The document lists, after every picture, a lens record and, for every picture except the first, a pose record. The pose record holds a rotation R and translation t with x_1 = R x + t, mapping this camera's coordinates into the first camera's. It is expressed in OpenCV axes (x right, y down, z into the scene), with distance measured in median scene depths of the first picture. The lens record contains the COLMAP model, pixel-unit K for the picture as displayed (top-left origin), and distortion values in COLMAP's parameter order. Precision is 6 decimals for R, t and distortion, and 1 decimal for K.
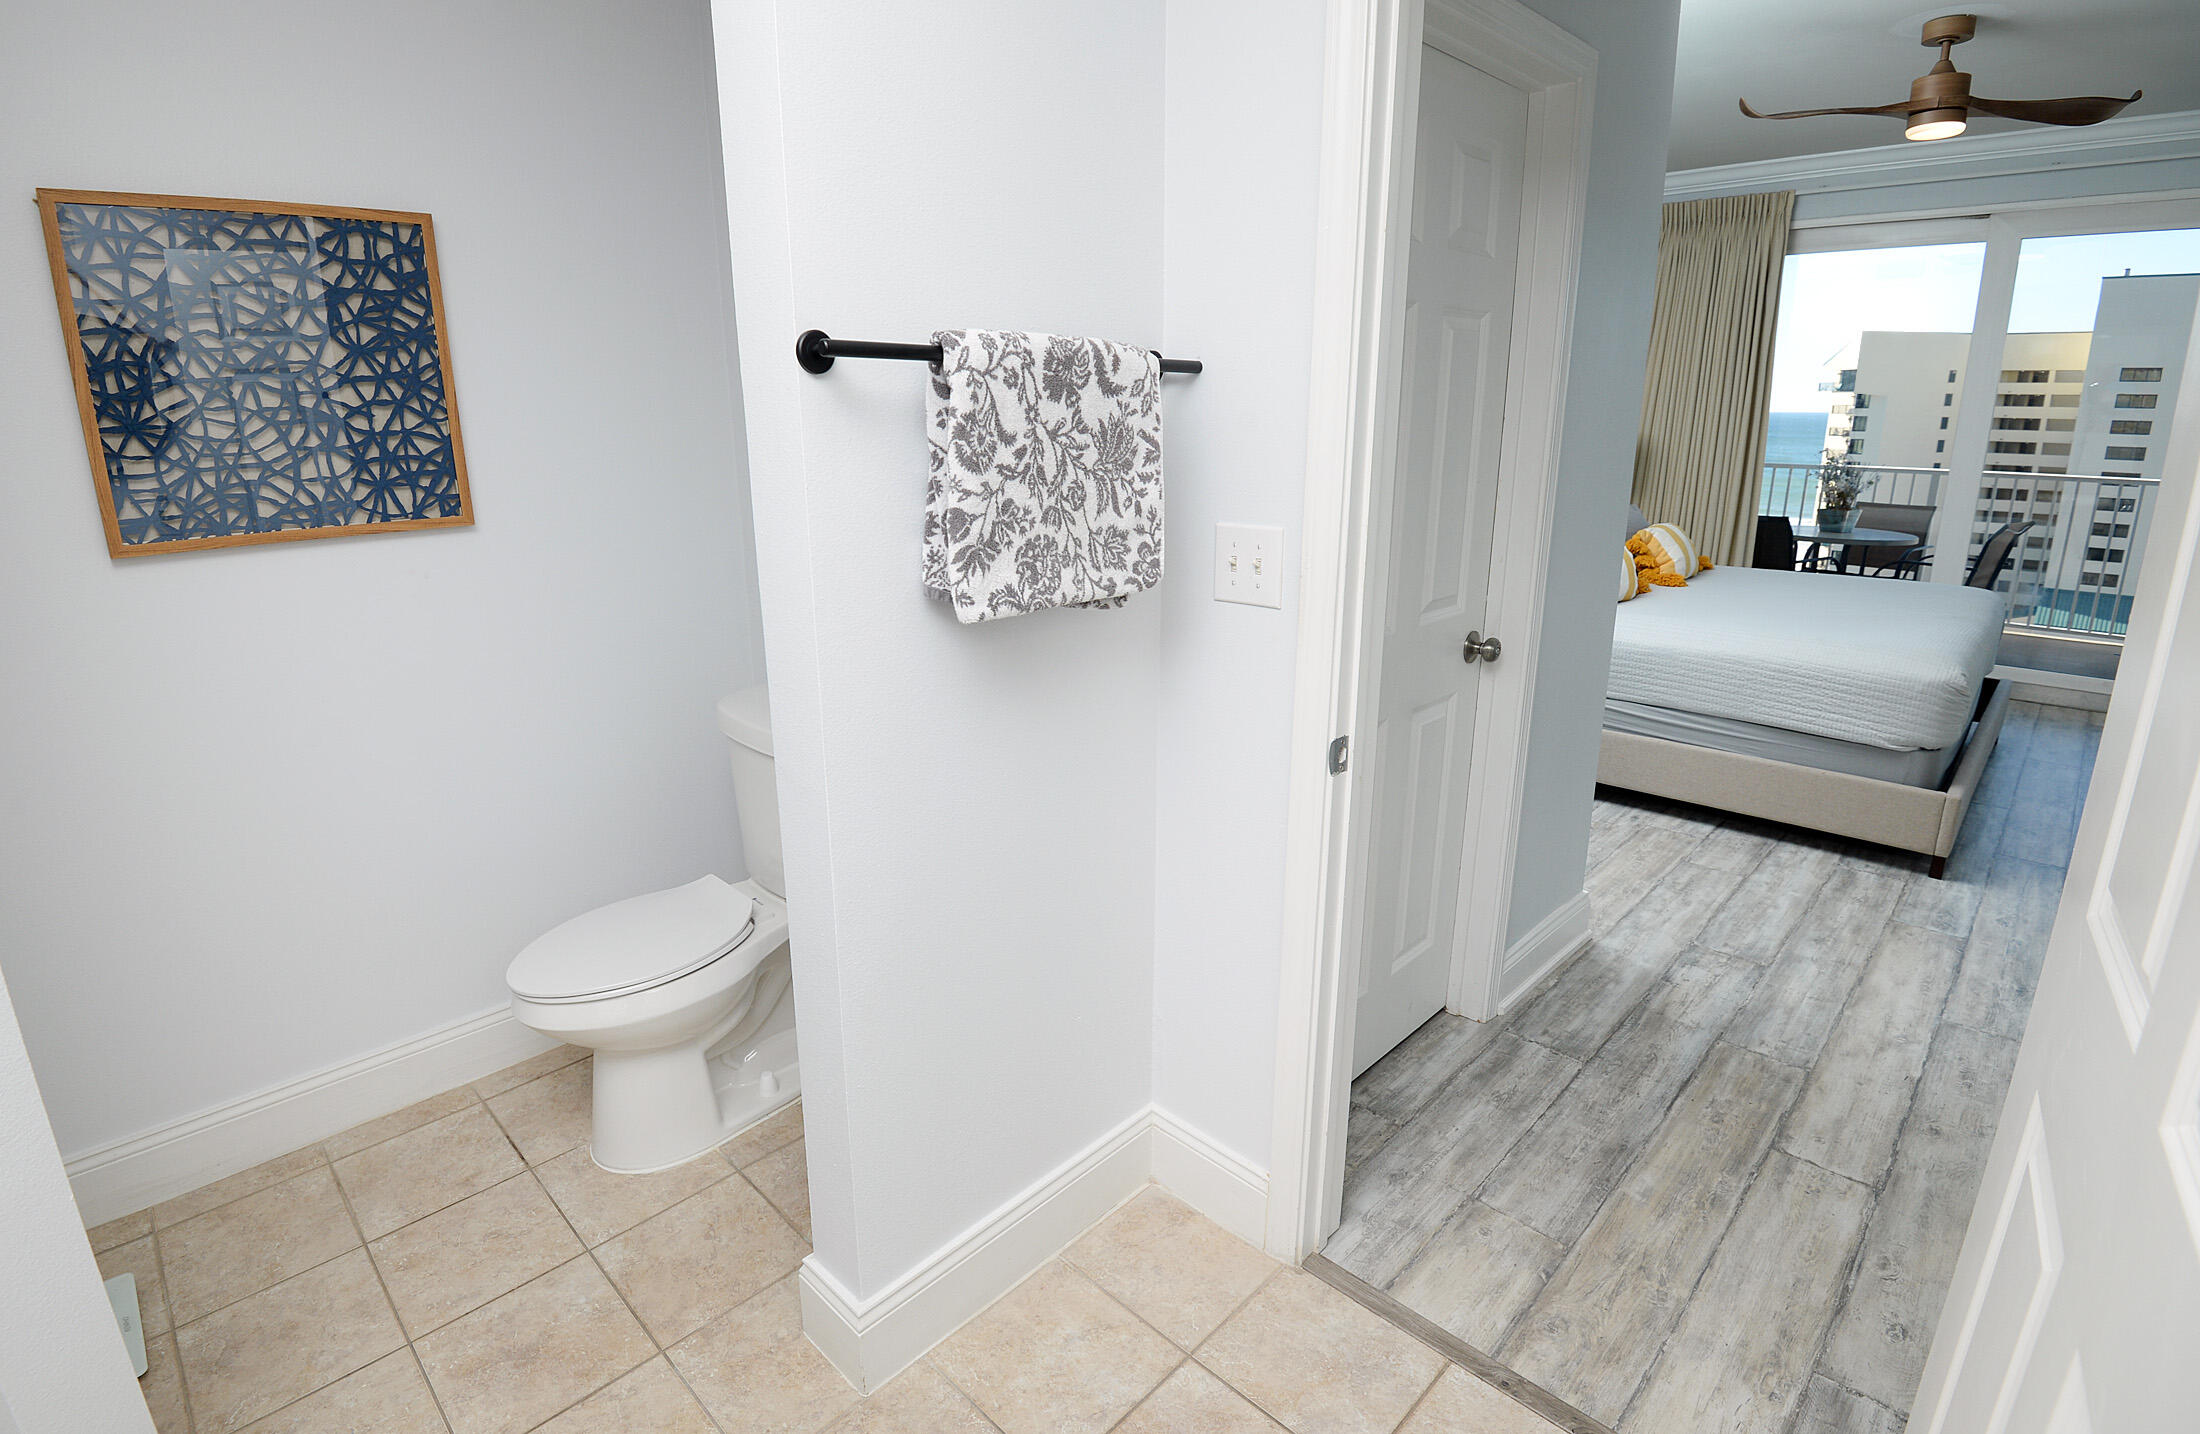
lens RADIAL K [[1065.4, 0, 1061.1], [0, 1065.4, 692.0], [0, 0, 1]] dist [-0.027884, -0.009217]
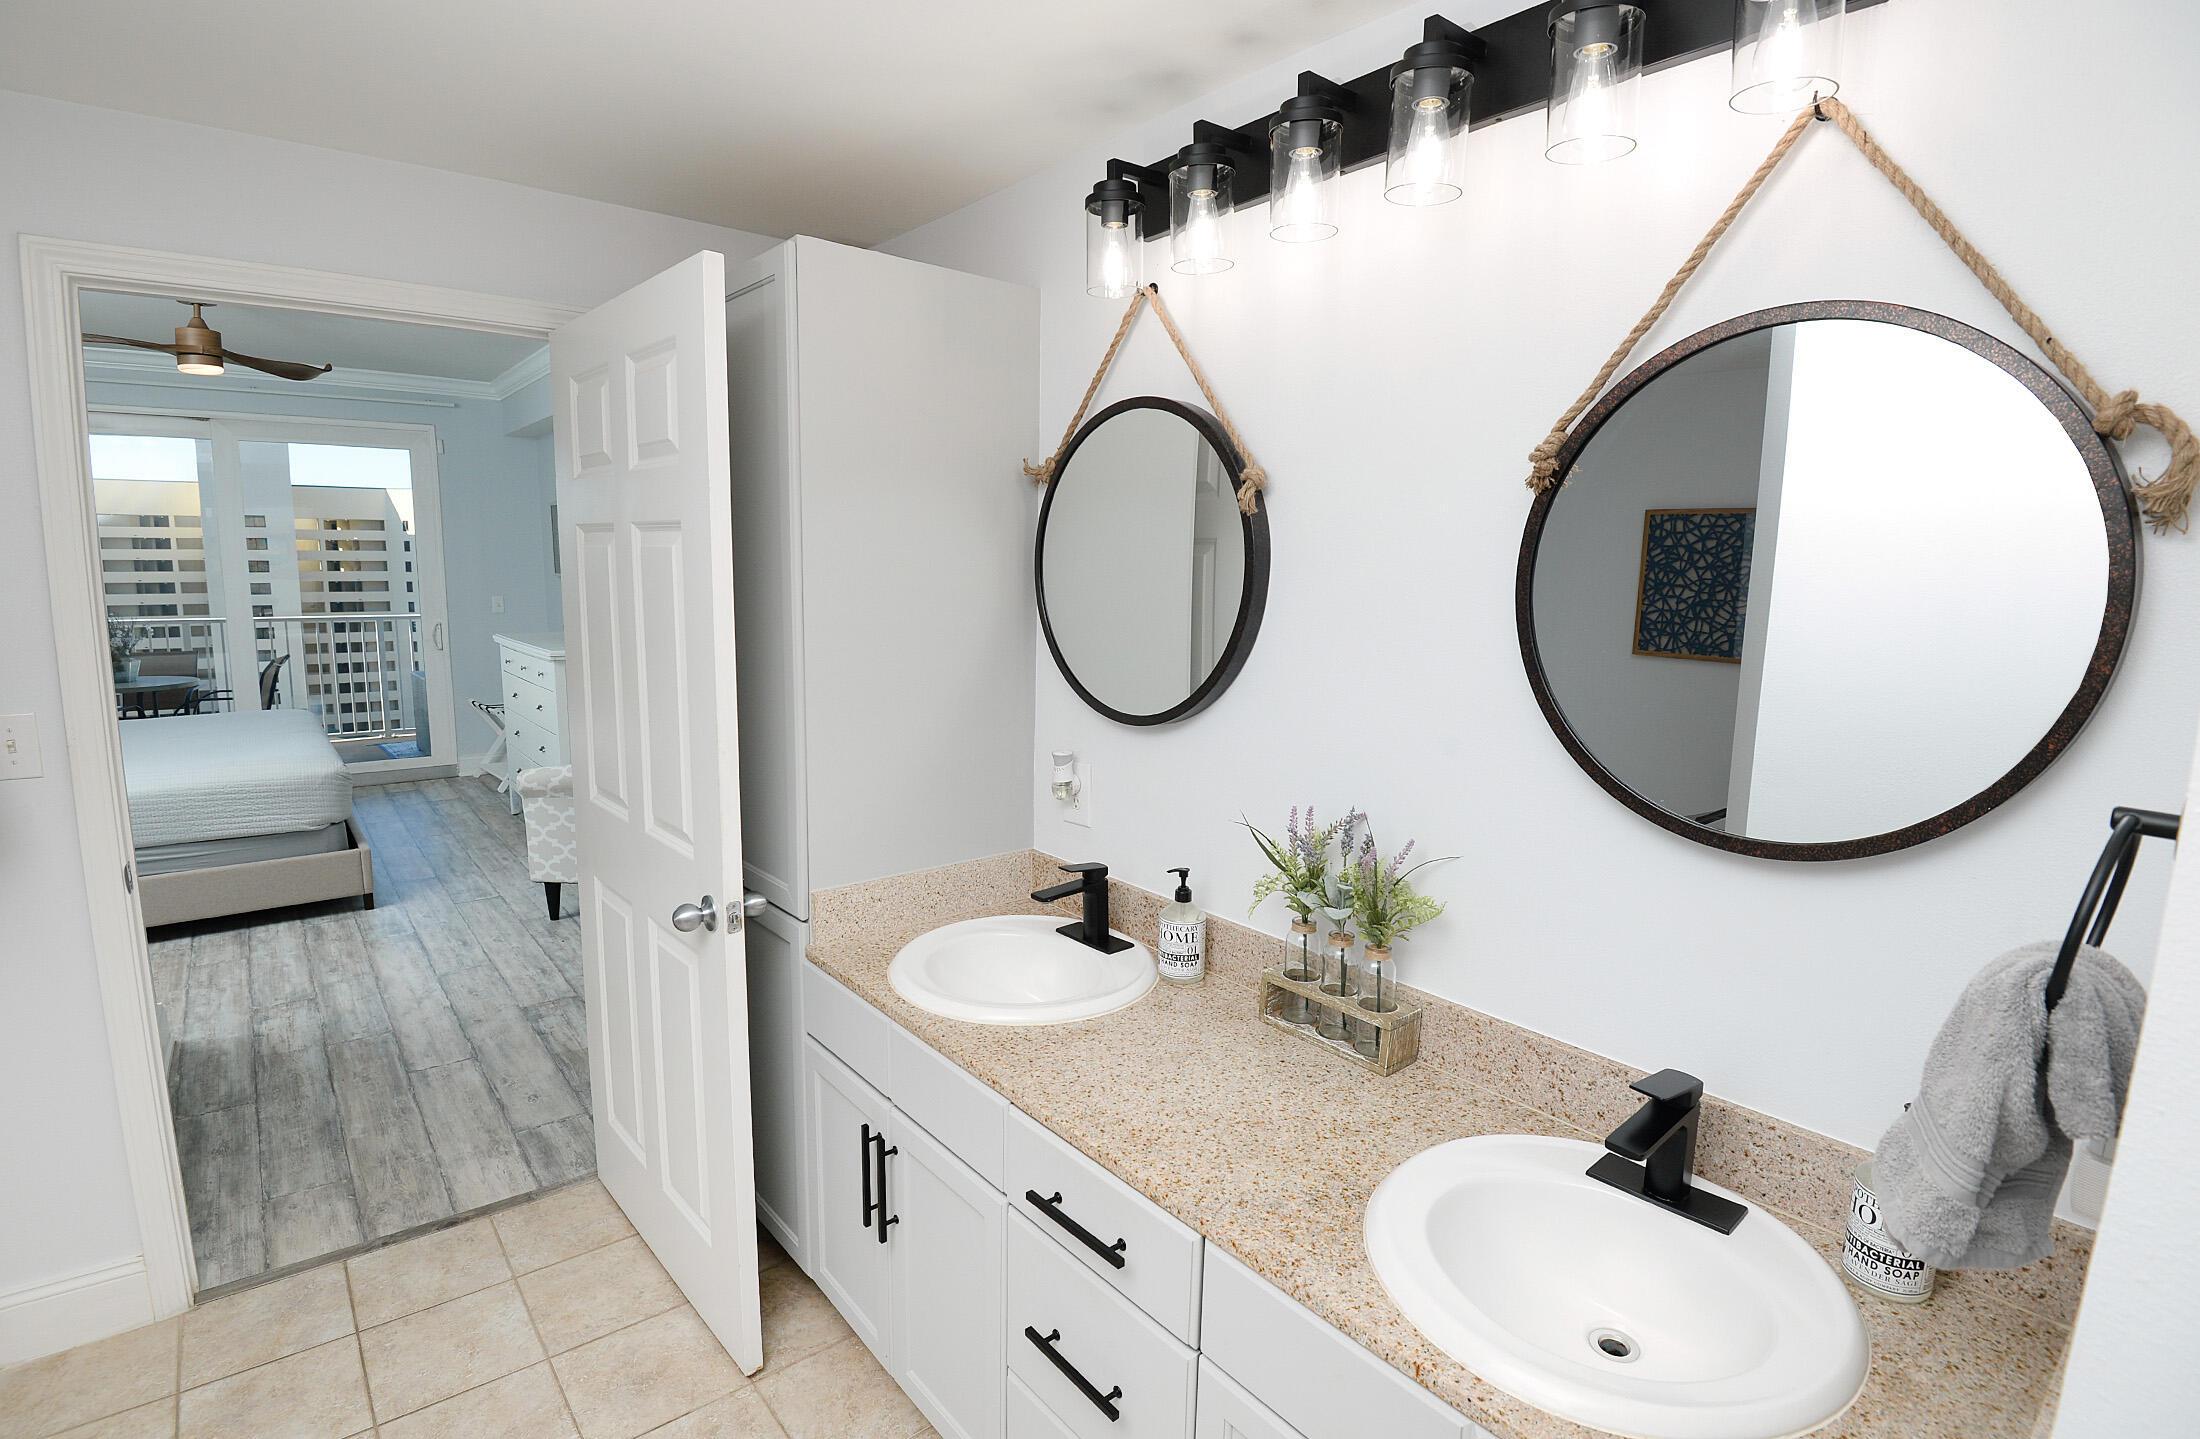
lens RADIAL K [[1065.4, 0, 1097.5], [0, 1065.4, 722.9], [0, 0, 1]] dist [-0.027884, -0.009217]
pose [[0.086937, -0.142302, 0.985998, -0.517256], [0.239872, 0.963616, 0.117922, 0.008320], [-0.966904, 0.226262, 0.117908, -0.203259]]
